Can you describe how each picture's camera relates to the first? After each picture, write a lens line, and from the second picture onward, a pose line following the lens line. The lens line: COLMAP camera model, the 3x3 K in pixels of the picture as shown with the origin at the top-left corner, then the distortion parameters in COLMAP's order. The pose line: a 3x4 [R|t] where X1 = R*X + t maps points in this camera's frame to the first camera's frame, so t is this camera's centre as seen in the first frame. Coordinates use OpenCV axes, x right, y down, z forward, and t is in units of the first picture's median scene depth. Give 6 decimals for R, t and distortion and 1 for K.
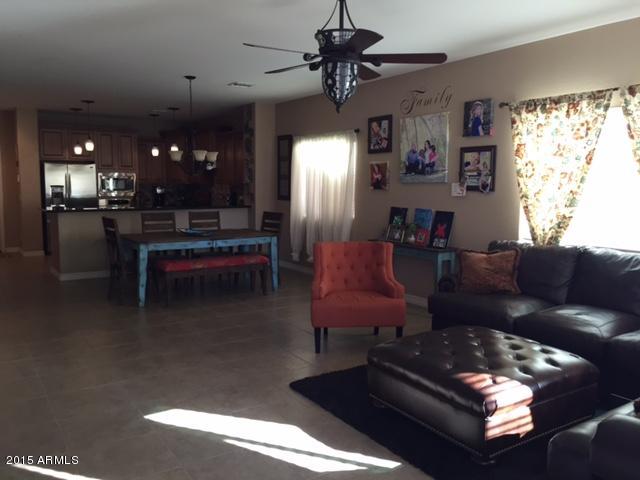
lens RADIAL K [[546.2, 0, 320.8], [0, 546.2, 236.7], [0, 0, 1]] dist [0.068609, -0.085390]
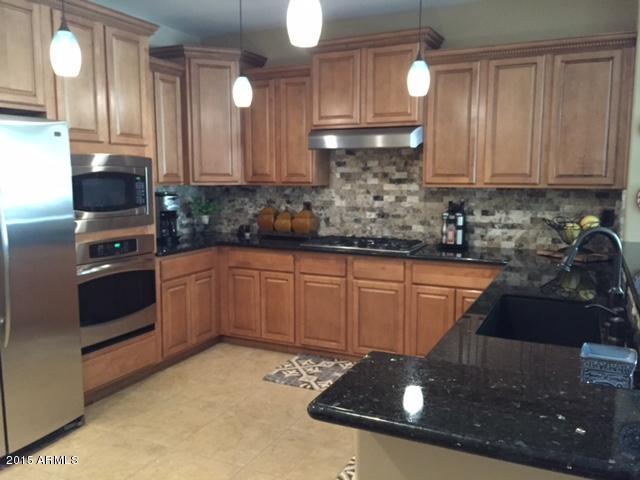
lens RADIAL K [[546.2, 0, 320.0], [0, 546.2, 241.4], [0, 0, 1]] dist [0.068609, -0.085390]
pose [[0.854291, -0.074120, 0.514483, -0.485861], [0.060118, 0.997228, 0.043843, -0.082837], [-0.516307, -0.006526, 0.856379, 0.753994]]
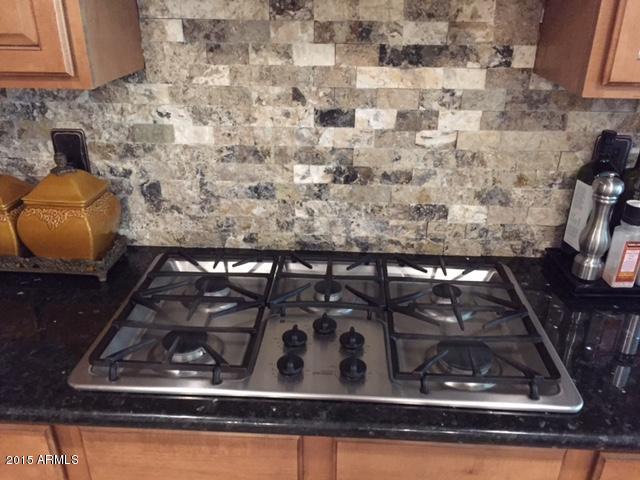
lens RADIAL K [[546.2, 0, 319.8], [0, 546.2, 241.4], [0, 0, 1]] dist [0.068609, -0.085390]
pose [[0.590417, -0.351582, 0.726497, -0.312458], [0.079897, 0.921173, 0.380863, -0.119368], [-0.803134, -0.166823, 0.571967, 1.046877]]
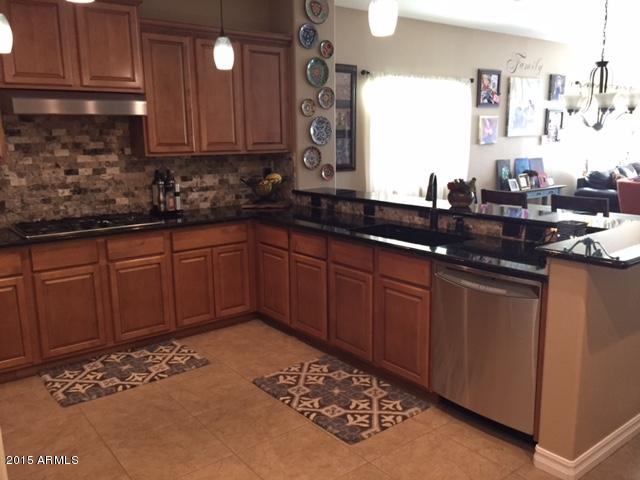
lens RADIAL K [[546.2, 0, 320.9], [0, 546.2, 240.1], [0, 0, 1]] dist [0.068609, -0.085390]
pose [[-0.081065, -0.195083, 0.977431, -0.627549], [0.113498, 0.972473, 0.203507, -0.109371], [-0.990226, 0.127434, -0.056692, 0.971682]]
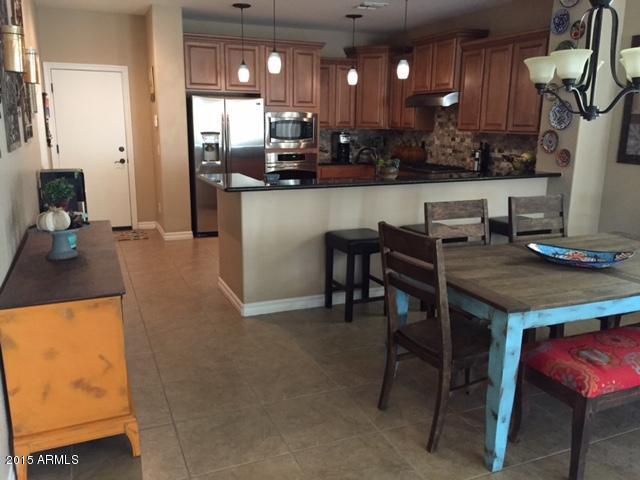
lens RADIAL K [[546.2, 0, 315.8], [0, 546.2, 241.2], [0, 0, 1]] dist [0.068609, -0.085390]
pose [[0.982968, 0.042162, -0.178876, -0.244502], [-0.021244, 0.992872, 0.117280, -0.045494], [0.182545, -0.111482, 0.976857, 0.393068]]
